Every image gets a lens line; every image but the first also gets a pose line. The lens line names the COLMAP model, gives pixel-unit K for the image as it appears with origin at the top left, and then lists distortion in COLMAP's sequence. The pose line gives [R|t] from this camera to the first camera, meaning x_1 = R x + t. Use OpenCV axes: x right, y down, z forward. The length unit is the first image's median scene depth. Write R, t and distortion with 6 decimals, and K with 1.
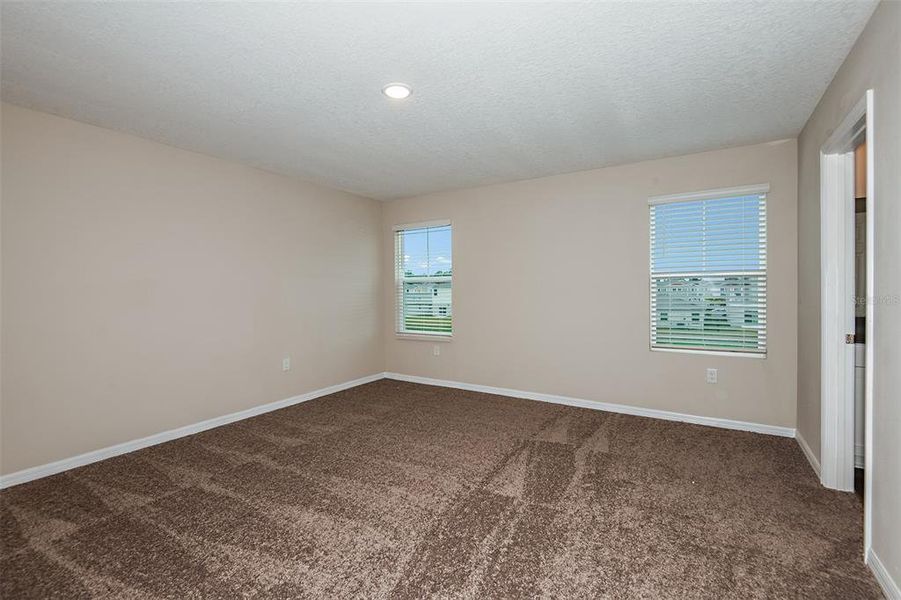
lens RADIAL K [[411.4, 0, 453.6], [0, 411.4, 300.8], [0, 0, 1]] dist [0.001150, -0.018881]
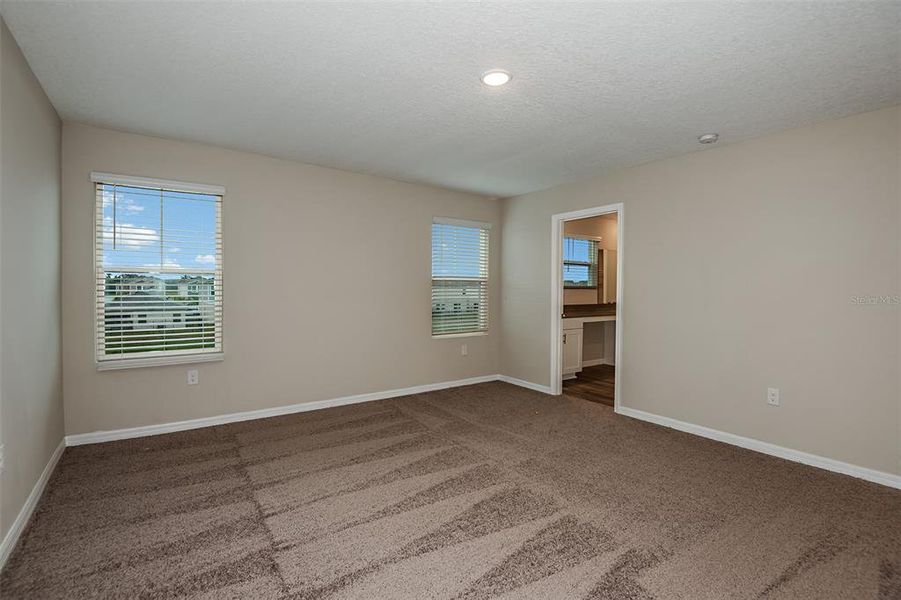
lens RADIAL K [[438.1, 0, 450.5], [0, 438.1, 300.0], [0, 0, 1]] dist [0.008463, -0.023644]
pose [[0.355459, -0.015108, 0.934570, -0.559587], [0.014423, 0.999839, 0.010678, -0.007394], [-0.934580, 0.009684, 0.355620, 0.349499]]
